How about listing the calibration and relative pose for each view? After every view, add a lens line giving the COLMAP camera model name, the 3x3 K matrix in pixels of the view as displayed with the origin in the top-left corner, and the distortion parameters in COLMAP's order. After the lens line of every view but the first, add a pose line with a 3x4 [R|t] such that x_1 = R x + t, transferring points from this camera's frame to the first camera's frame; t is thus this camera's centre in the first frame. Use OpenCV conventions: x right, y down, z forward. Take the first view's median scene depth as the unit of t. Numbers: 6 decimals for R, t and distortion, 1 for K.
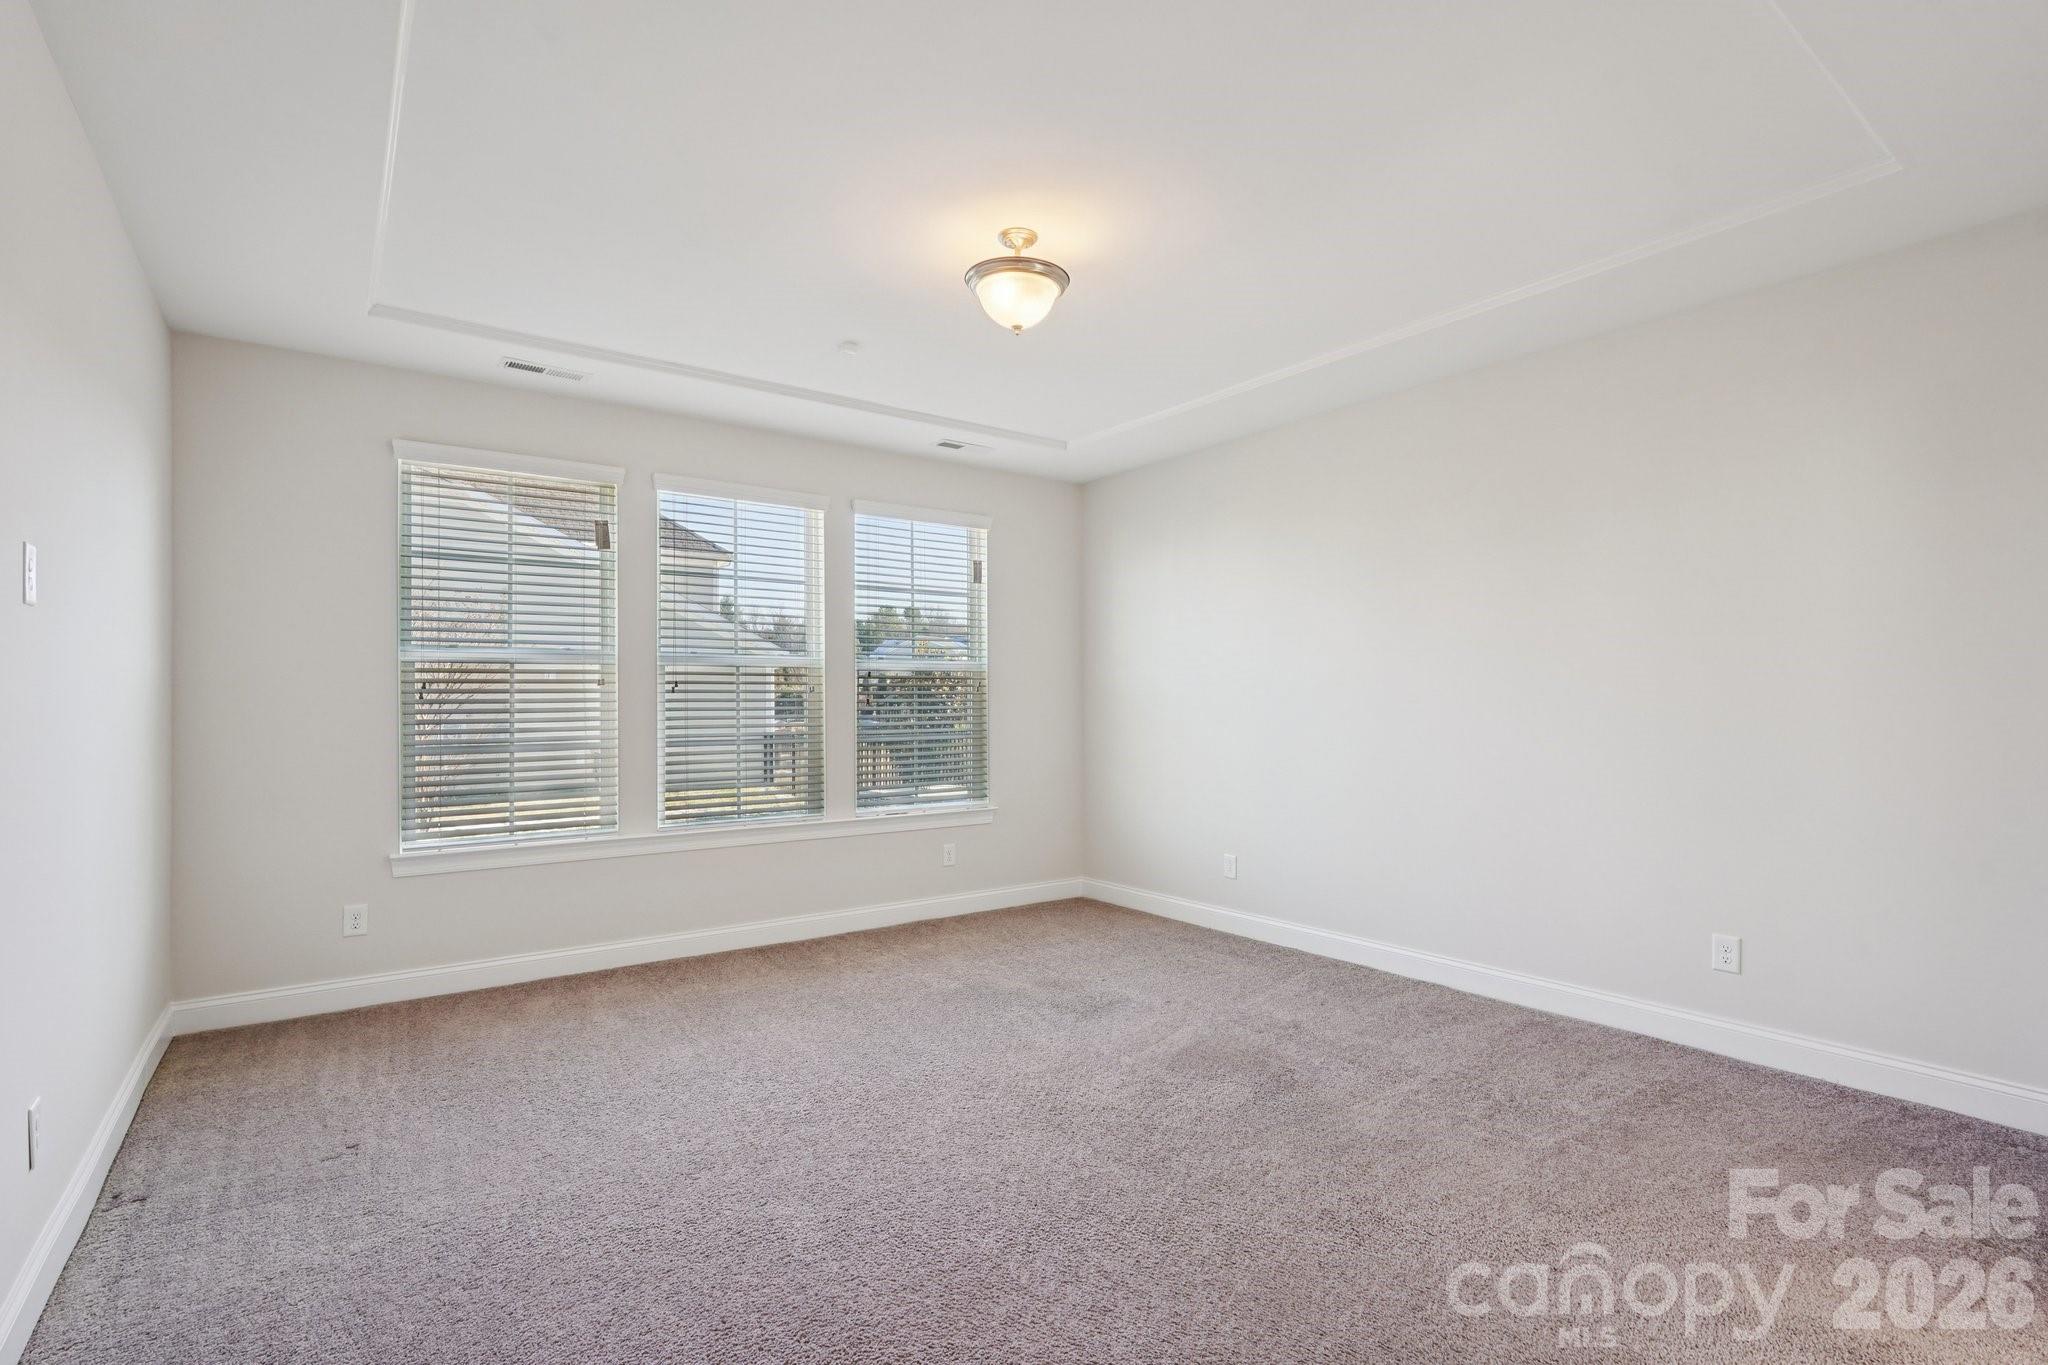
lens RADIAL K [[965.5, 0, 1036.8], [0, 965.5, 695.2], [0, 0, 1]] dist [-0.009829, 0.004397]
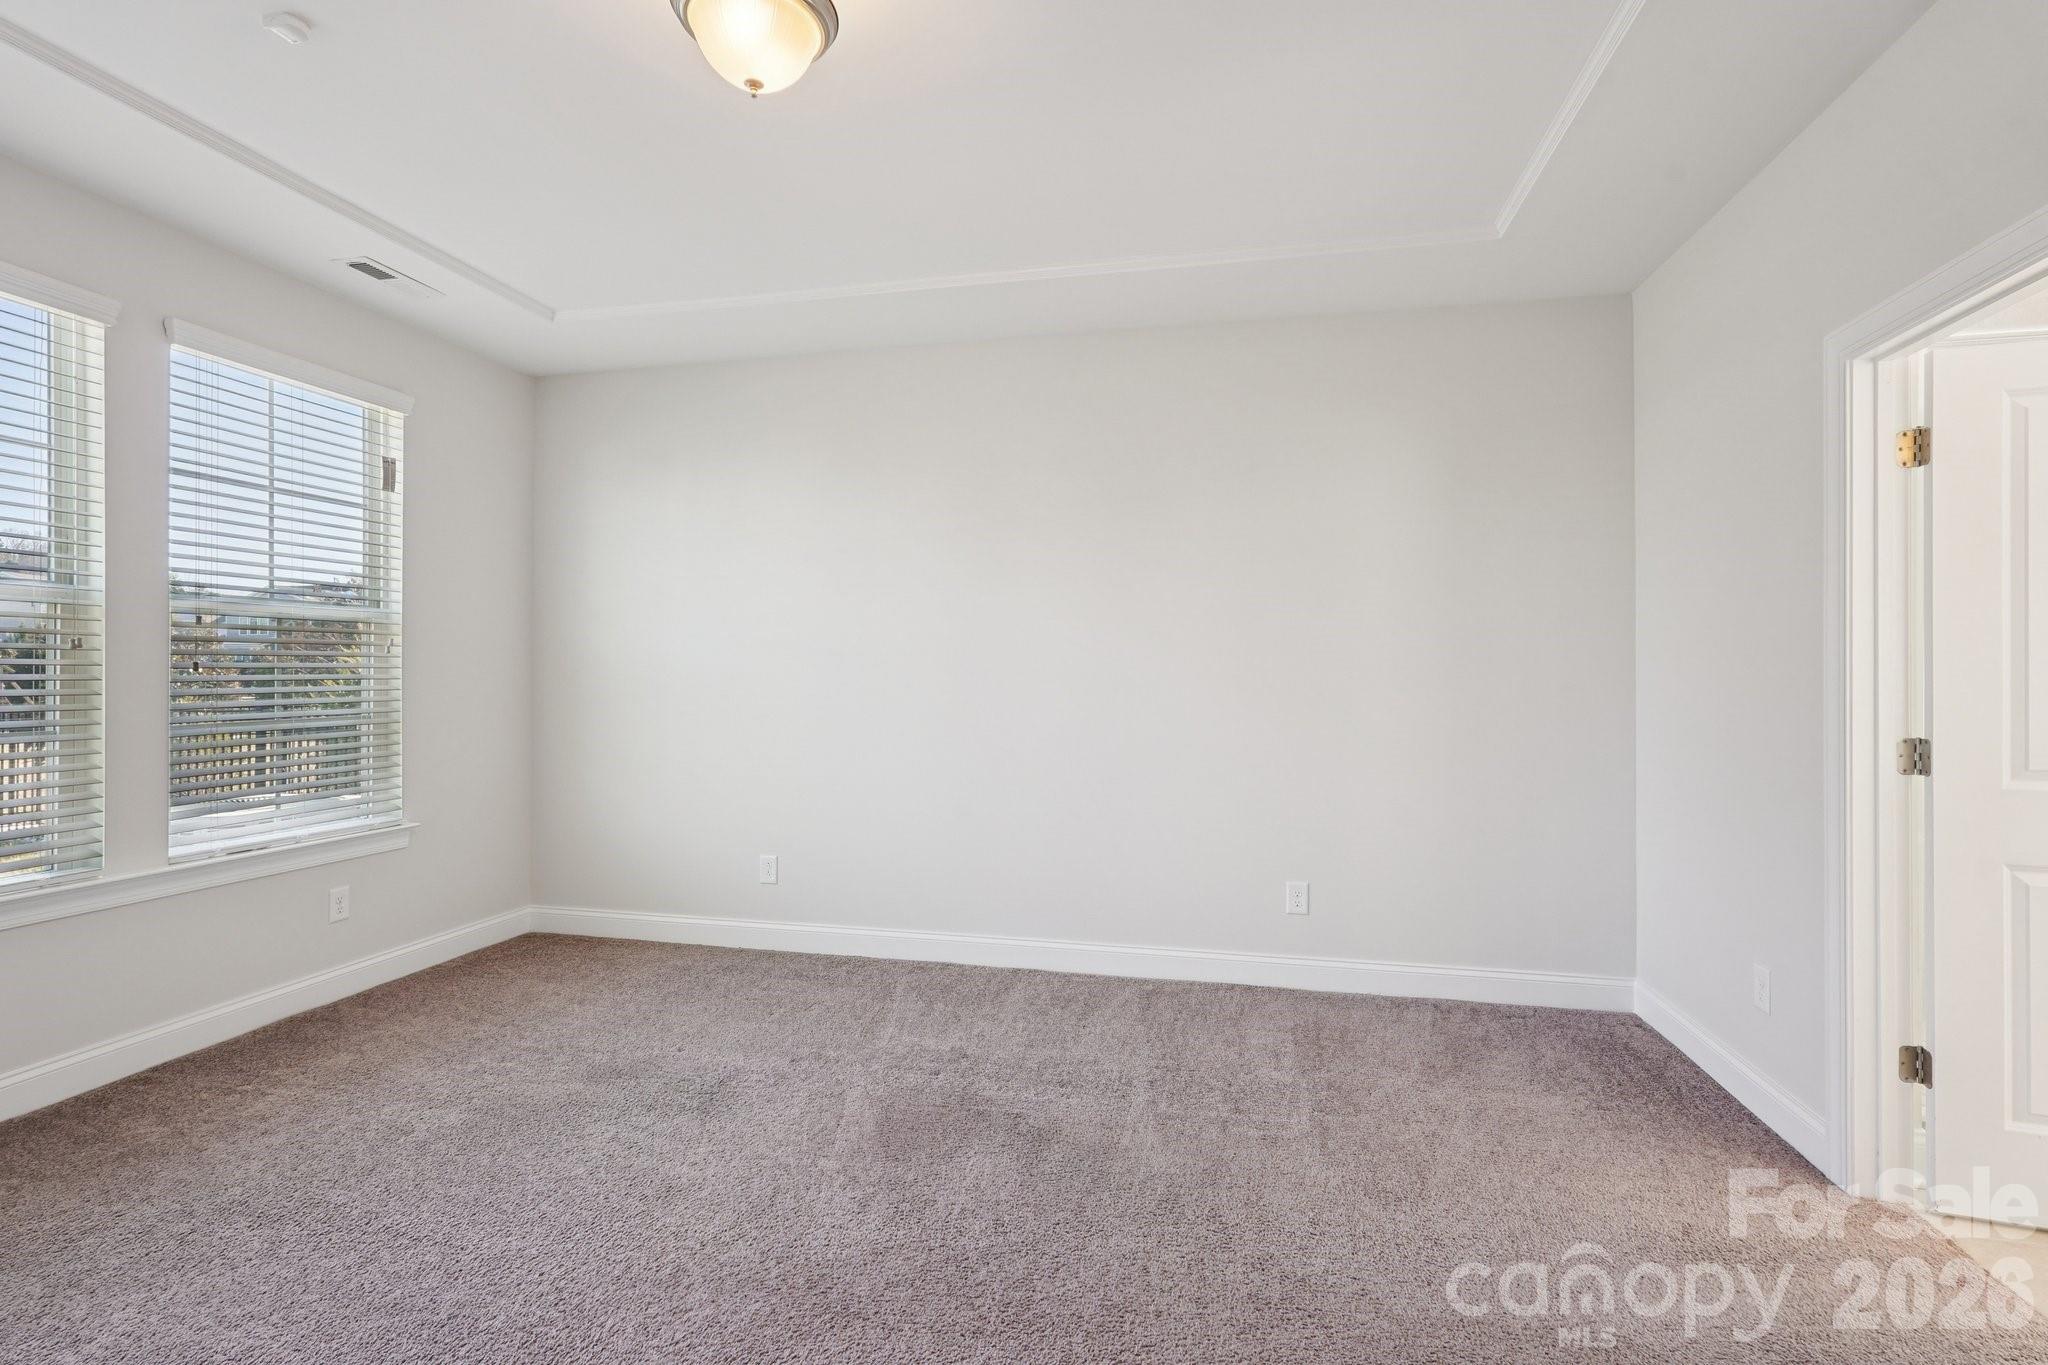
lens RADIAL K [[965.5, 0, 1026.2], [0, 965.5, 669.0], [0, 0, 1]] dist [-0.009829, 0.004397]
pose [[0.763696, 0.008599, 0.645519, -0.190296], [-0.011210, 0.999937, -0.000058, 0.002986], [-0.645479, -0.007192, 0.763744, 0.254917]]
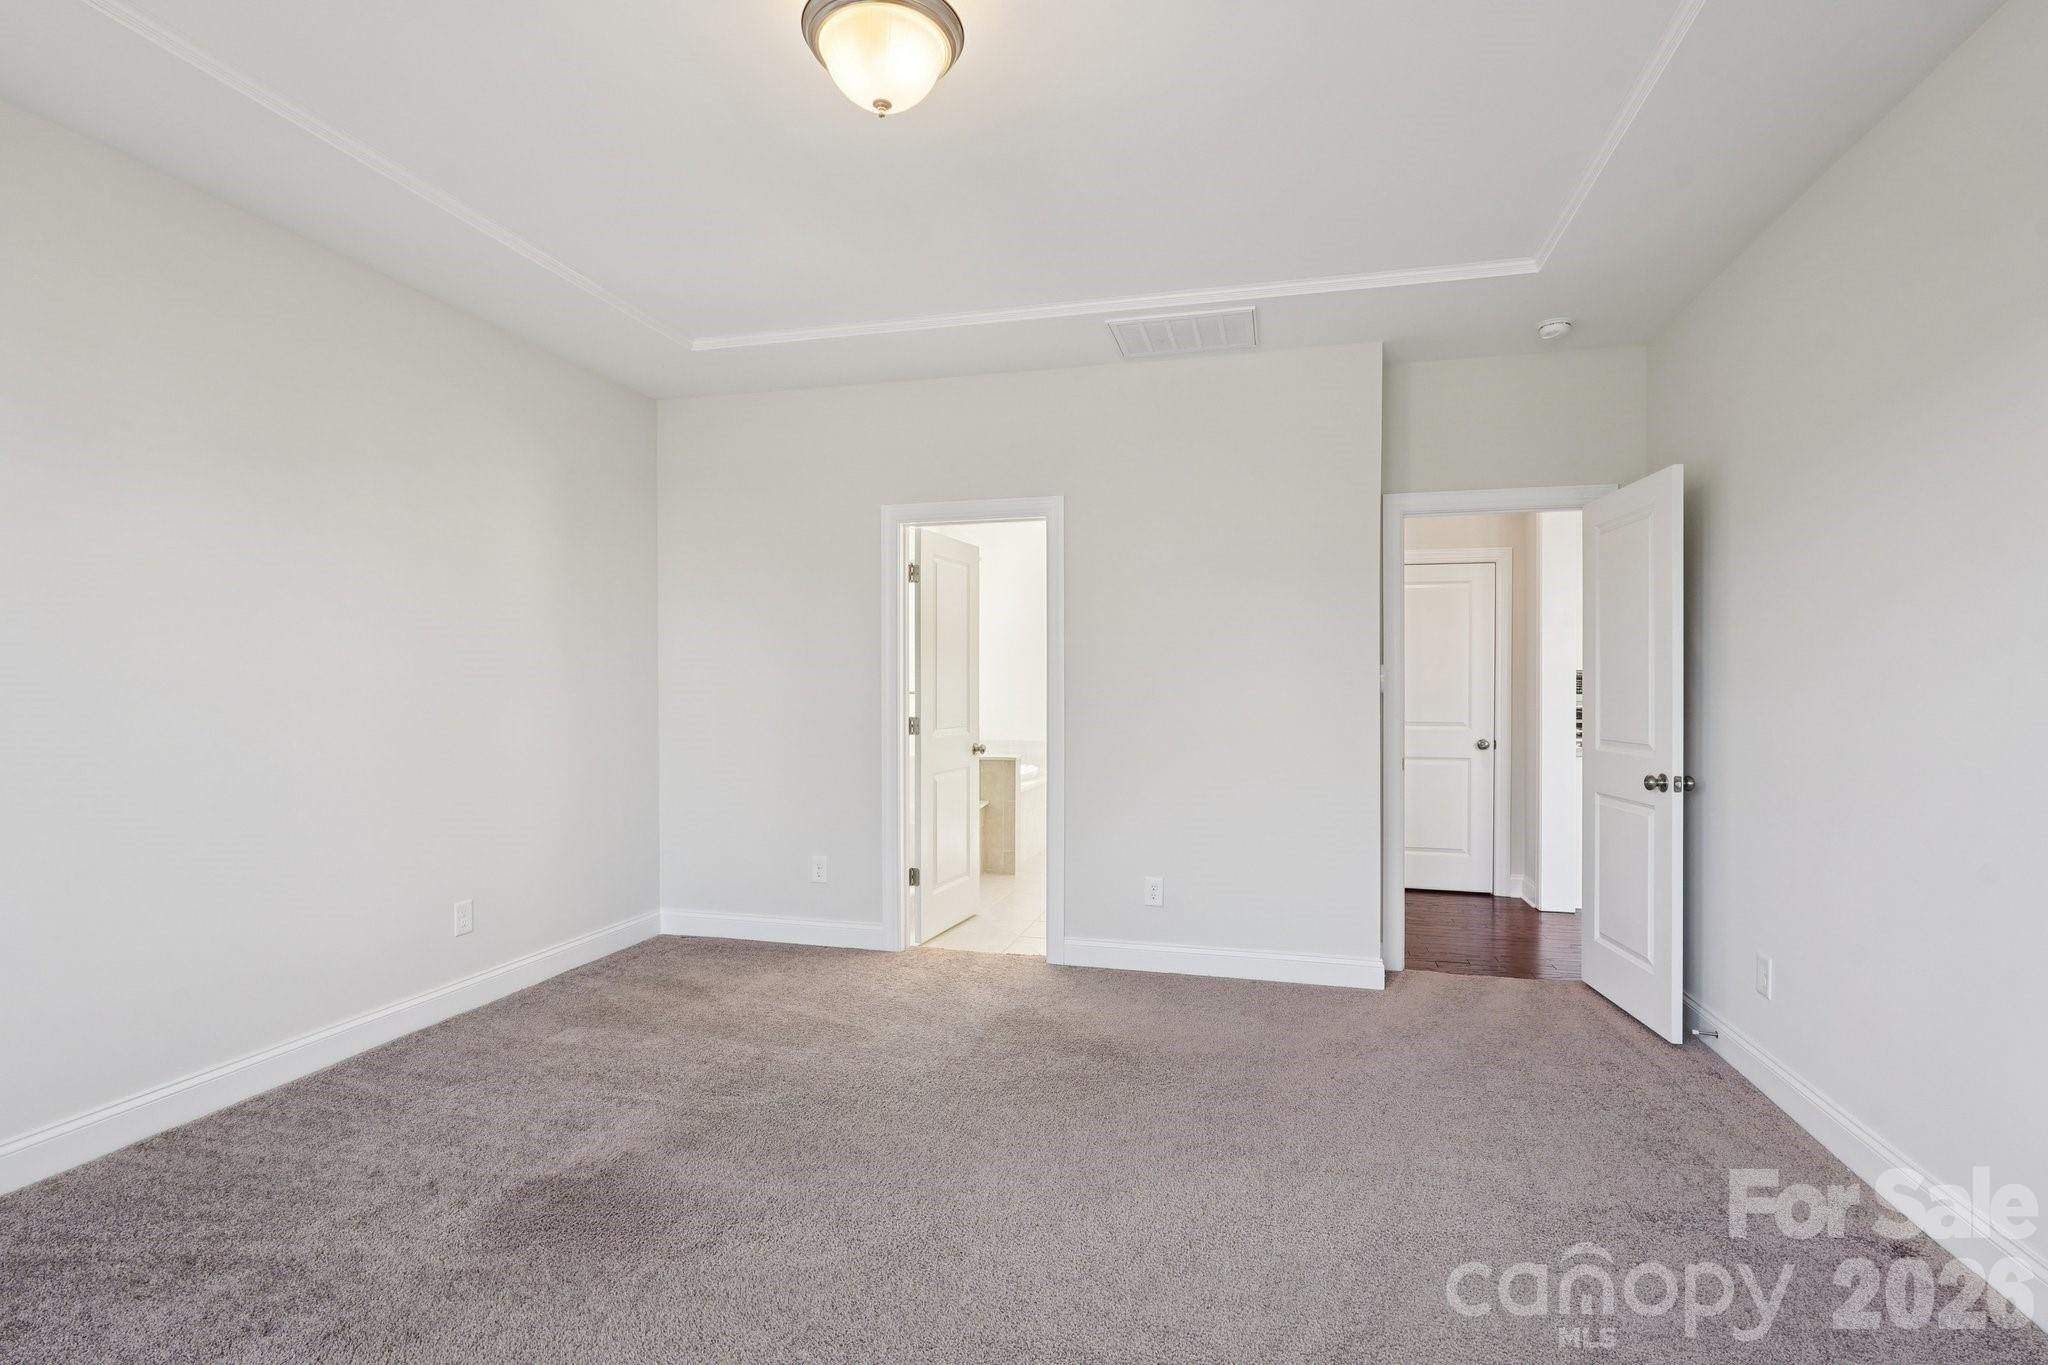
lens RADIAL K [[965.5, 0, 1022.1], [0, 965.5, 681.2], [0, 0, 1]] dist [-0.009829, 0.004397]
pose [[-0.609892, 0.001166, 0.792484, -0.391151], [-0.009765, 0.999912, -0.008986, 0.004126], [-0.792424, -0.013218, -0.609827, 0.863462]]
